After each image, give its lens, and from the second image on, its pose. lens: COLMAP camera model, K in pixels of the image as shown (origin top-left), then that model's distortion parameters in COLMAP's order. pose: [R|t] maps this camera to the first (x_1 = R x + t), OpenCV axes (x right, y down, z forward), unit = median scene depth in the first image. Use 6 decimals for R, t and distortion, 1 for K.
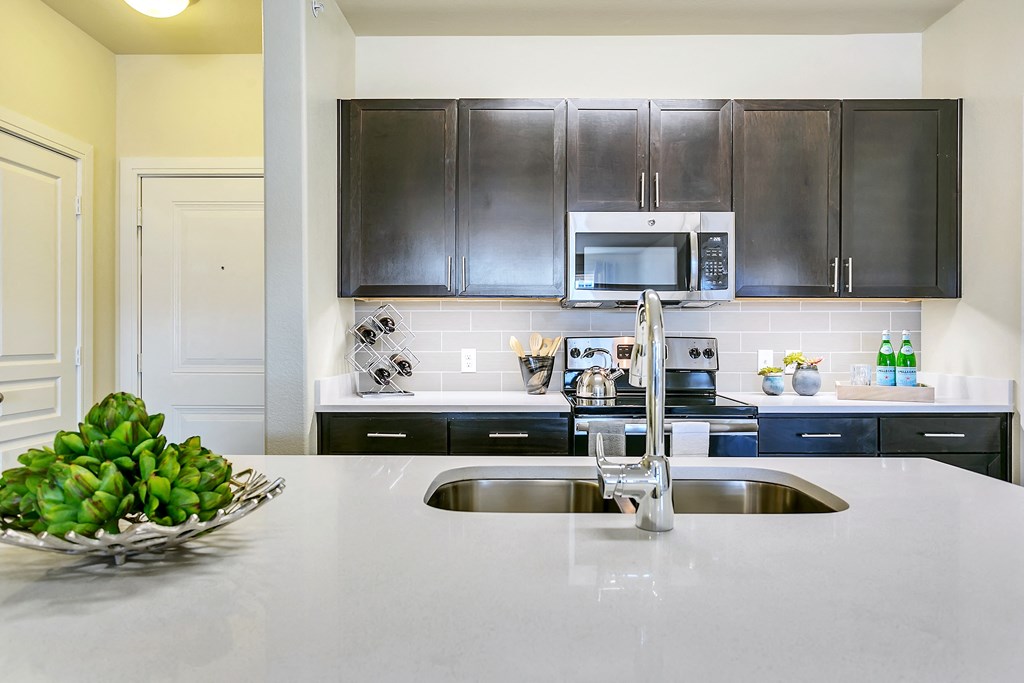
lens RADIAL K [[649.6, 0, 508.0], [0, 649.6, 340.8], [0, 0, 1]] dist [0.011360, 0.004084]
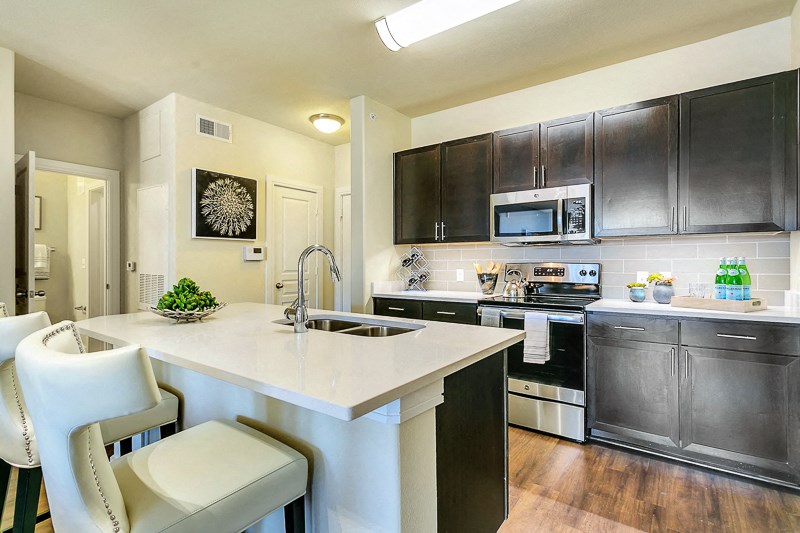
lens RADIAL K [[387.9, 0, 414.4], [0, 387.9, 265.1], [0, 0, 1]] dist [0.023423, 0.000530]
pose [[0.824717, 0.001866, -0.565542, 0.512060], [-0.003182, 0.999994, -0.001341, 0.002441], [0.565536, 0.002905, 0.824718, -0.021361]]
